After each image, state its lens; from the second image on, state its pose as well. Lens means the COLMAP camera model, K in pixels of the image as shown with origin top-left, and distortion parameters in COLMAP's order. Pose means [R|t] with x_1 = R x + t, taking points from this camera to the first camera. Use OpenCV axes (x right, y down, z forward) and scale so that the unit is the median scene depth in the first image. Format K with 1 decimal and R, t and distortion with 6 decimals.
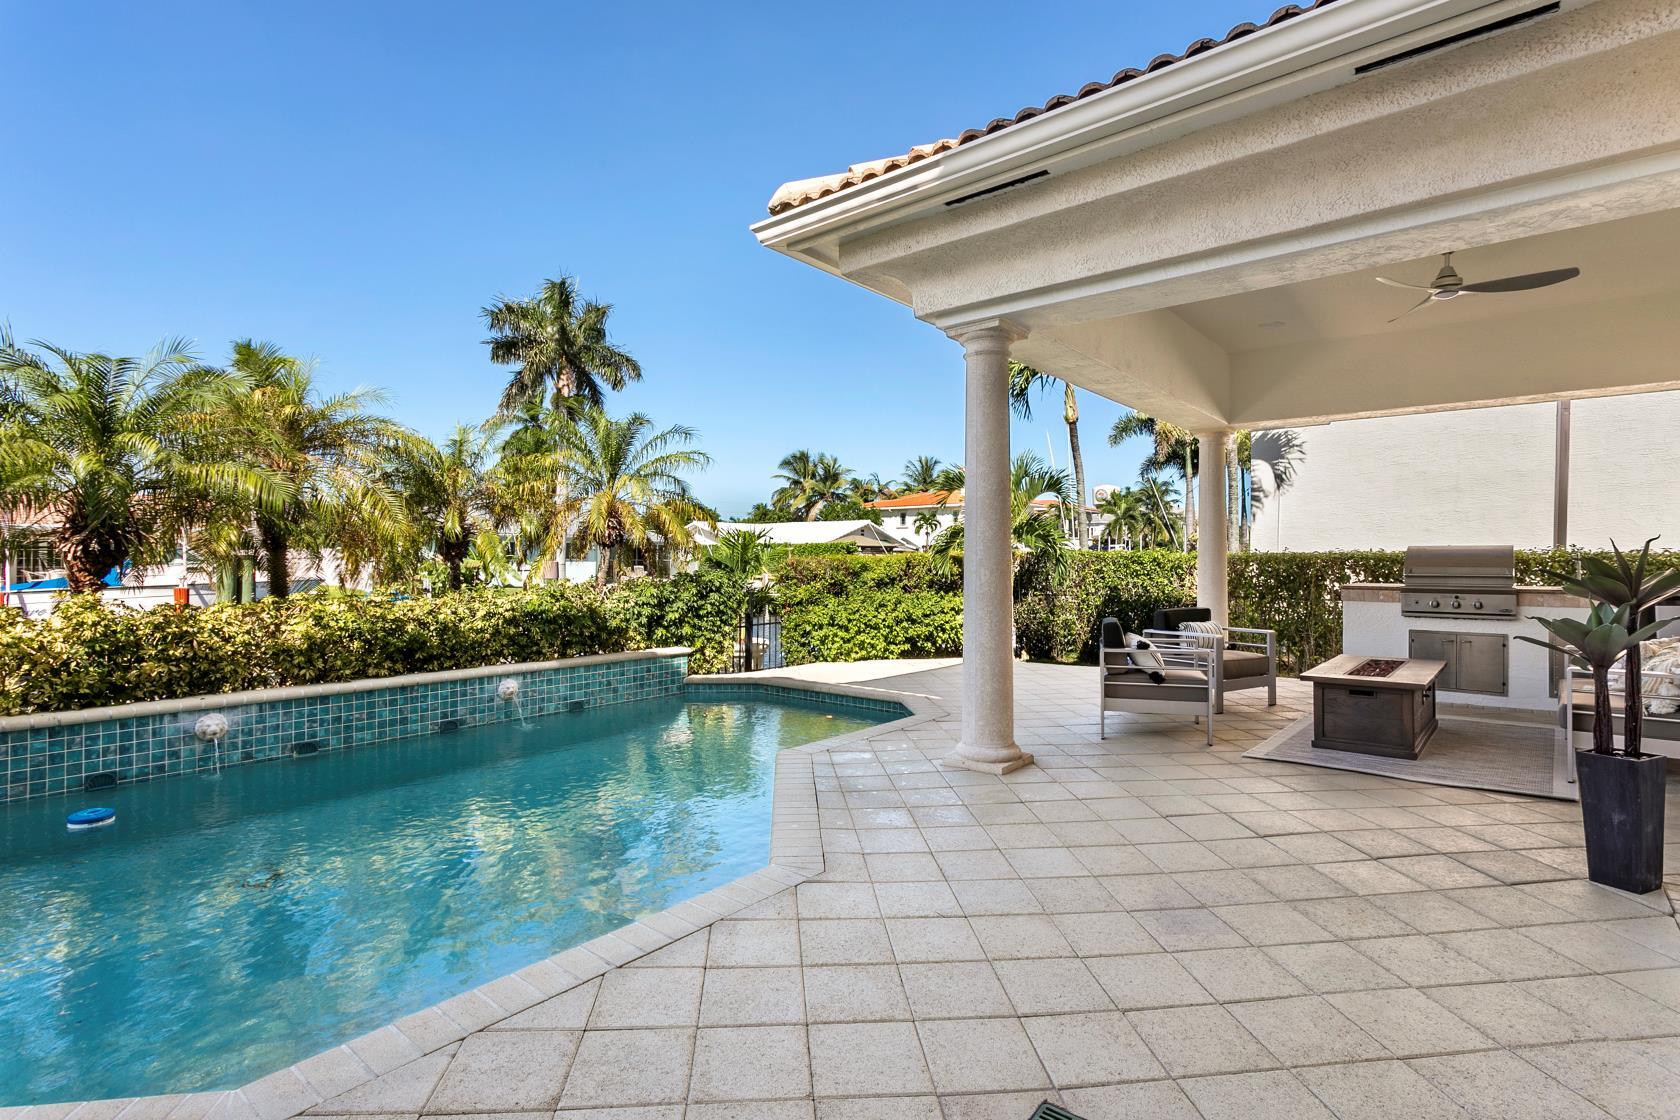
lens RADIAL K [[806.8, 0, 836.1], [0, 806.8, 548.2], [0, 0, 1]] dist [0.002148, -0.000202]
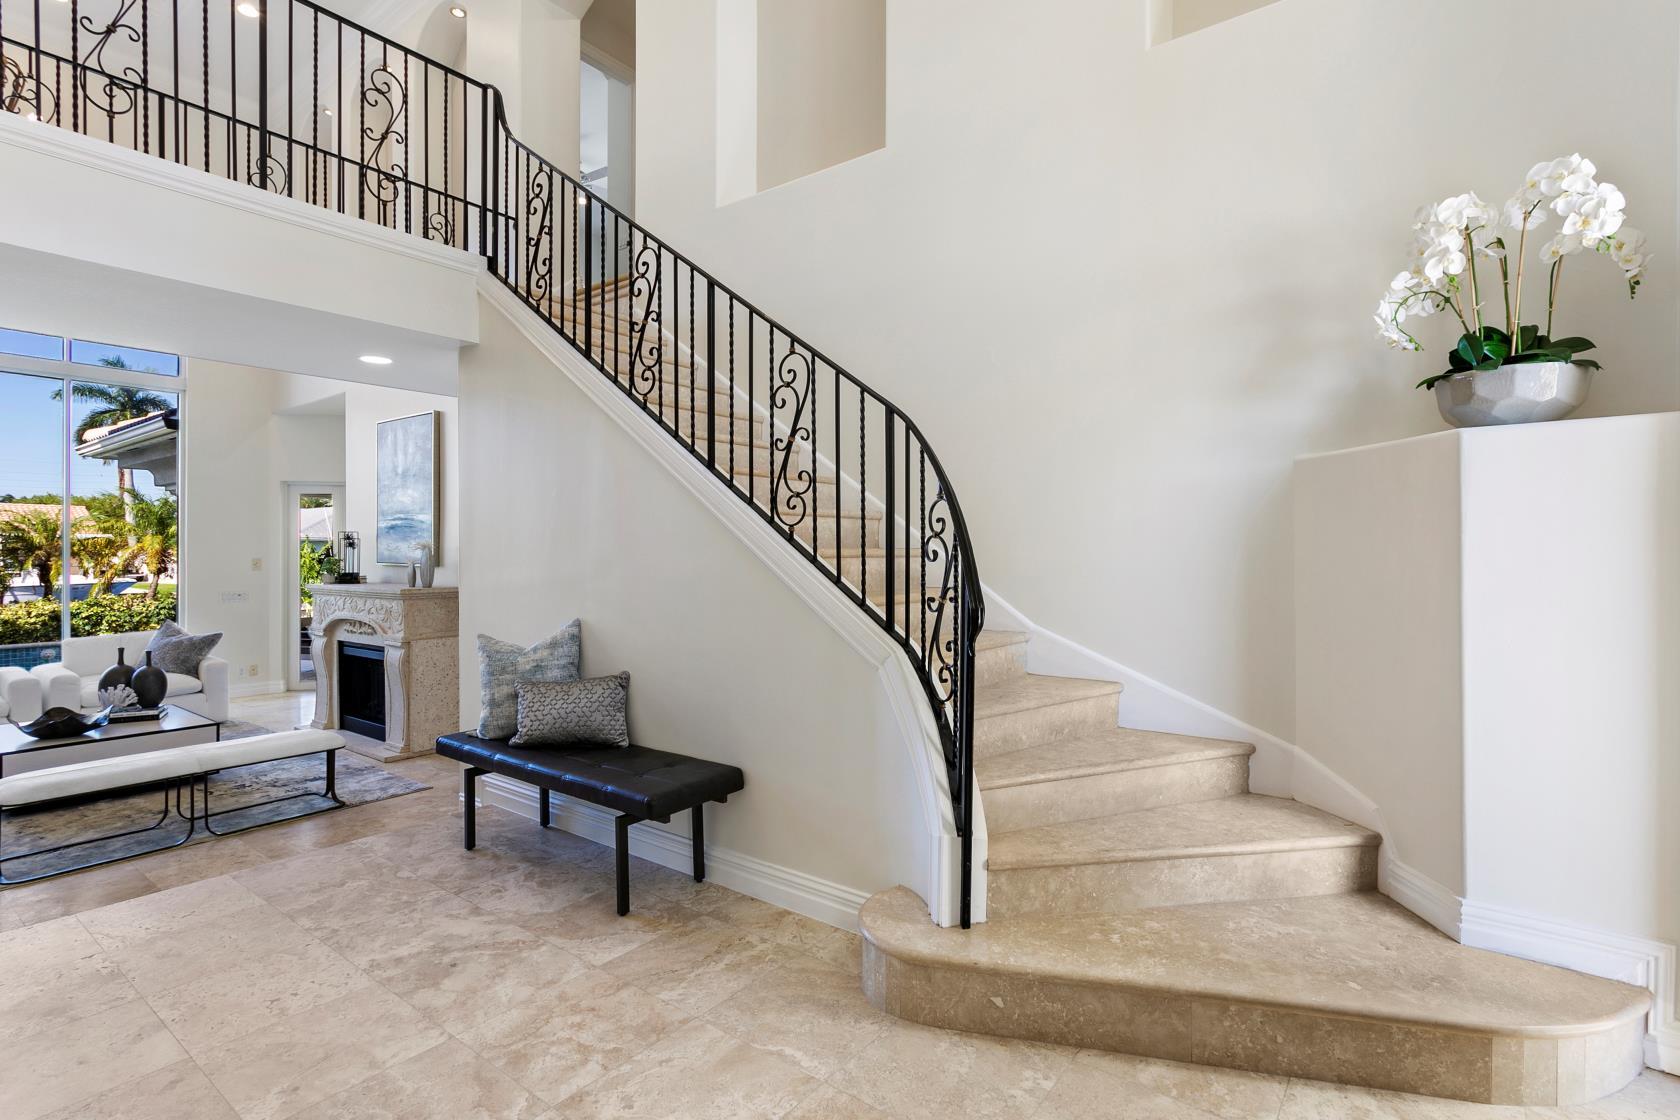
lens RADIAL K [[806.8, 0, 836.1], [0, 806.8, 548.2], [0, 0, 1]] dist [0.002148, -0.000202]
pose [[0.999098, -0.002647, 0.042371, 1.417774], [0.002181, 0.999937, 0.011035, -0.093455], [-0.042398, -0.010933, 0.999041, -0.999379]]
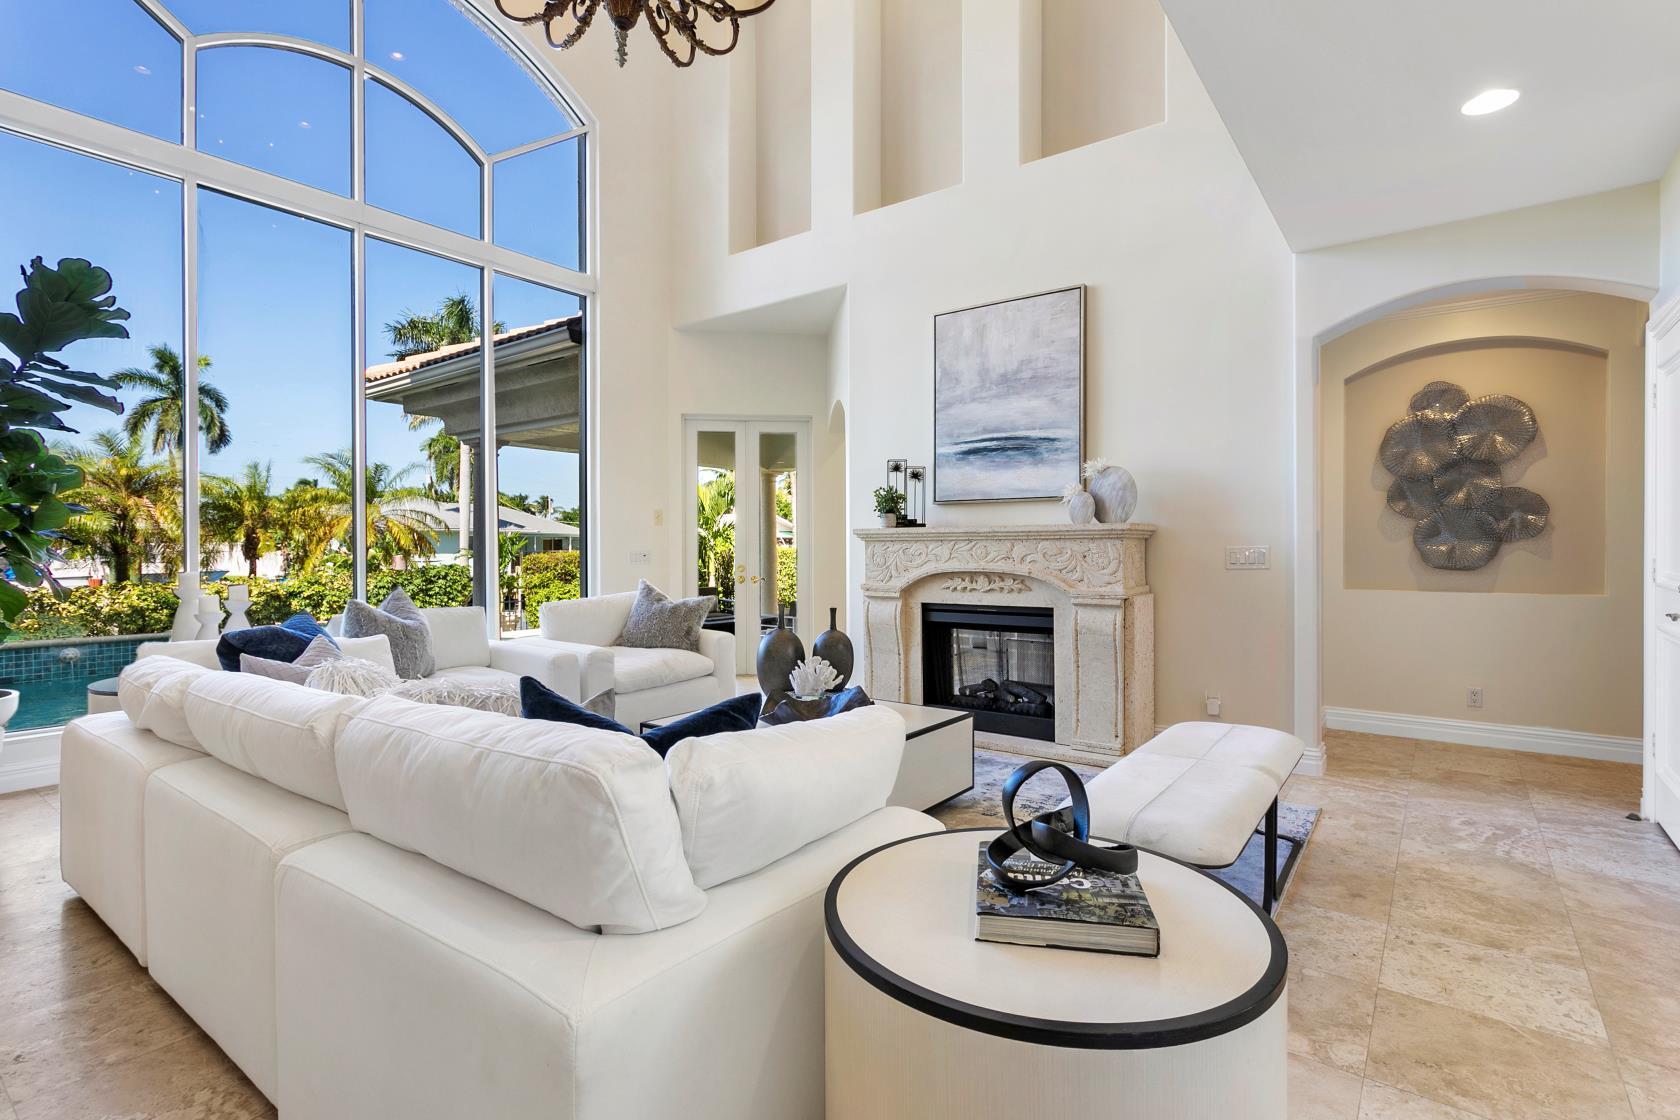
lens RADIAL K [[816.2, 0, 832.4], [0, 816.2, 539.0], [0, 0, 1]] dist [-0.001019, 0.000826]
pose [[0.999431, -0.004935, 0.033366, 0.690656], [0.004862, 0.999986, 0.002280, -0.025191], [-0.033377, -0.002117, 0.999441, -0.694575]]
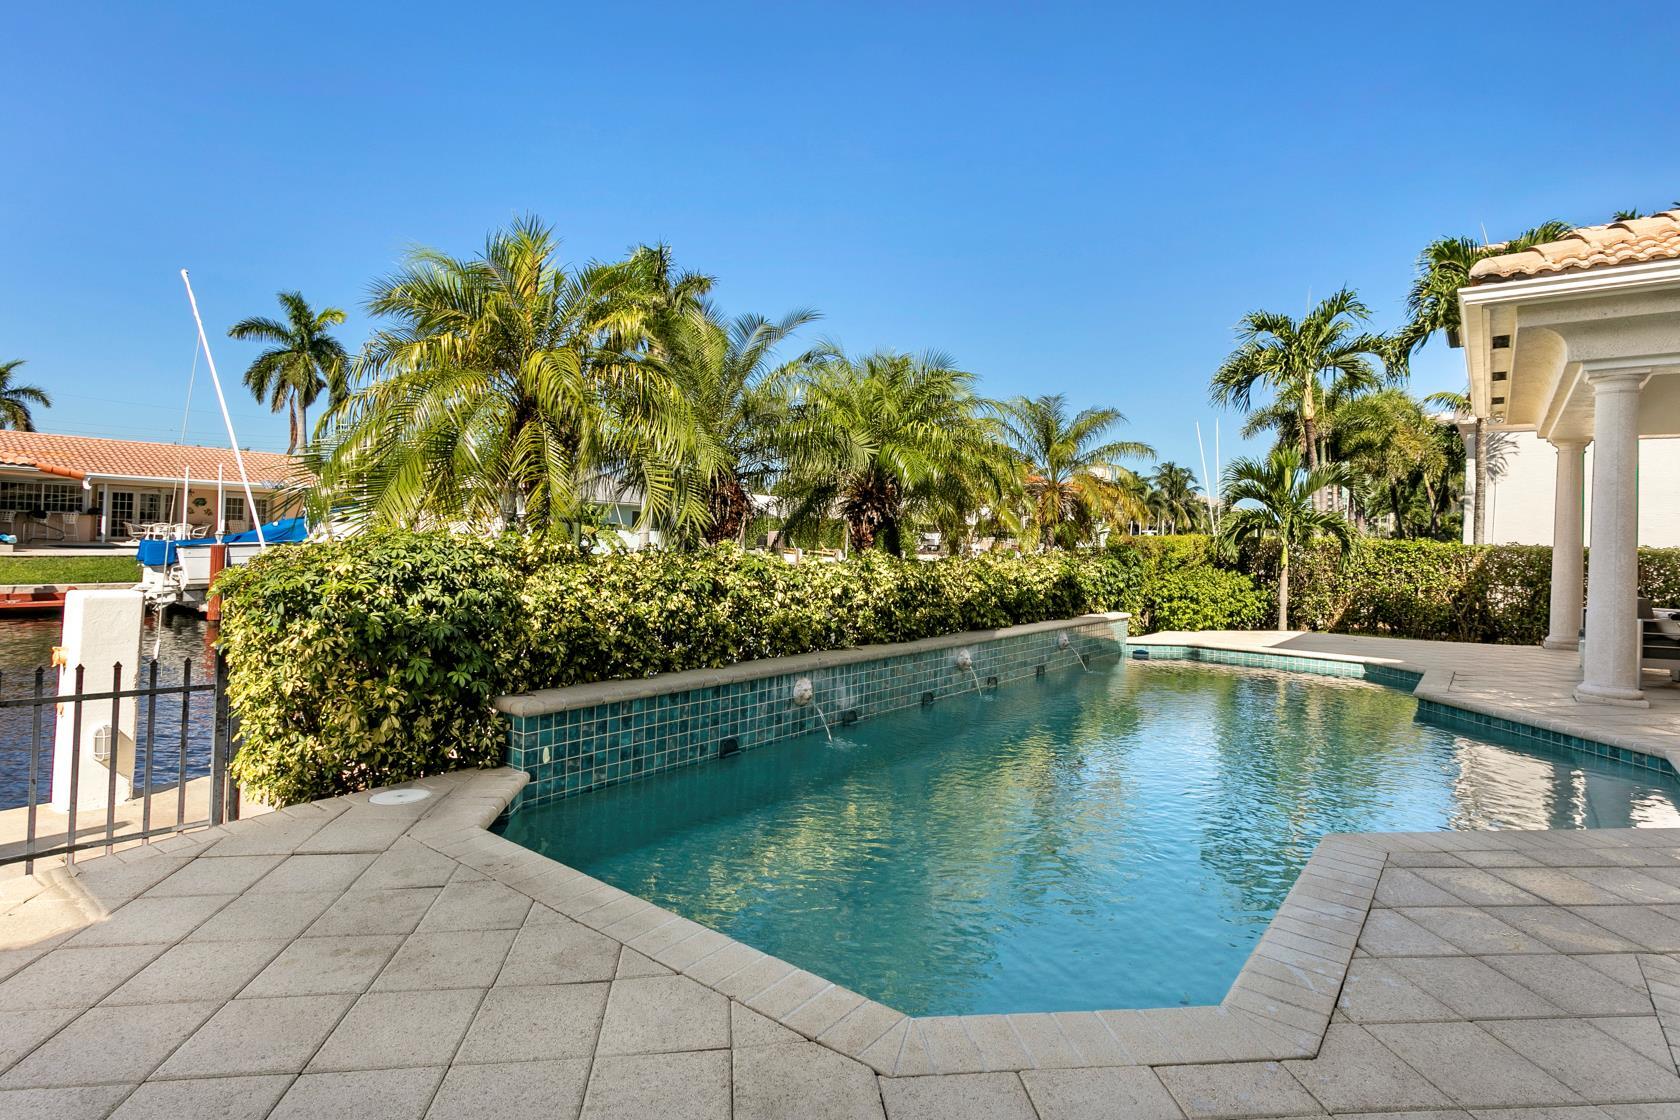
lens RADIAL K [[832.9, 0, 839.7], [0, 832.9, 531.6], [0, 0, 1]] dist [-0.000849, 0.000066]
pose [[0.998967, 0.031578, 0.032665, -0.821759], [-0.031861, 0.999459, 0.008164, 0.012421], [-0.032389, -0.009196, 0.999433, -0.231852]]
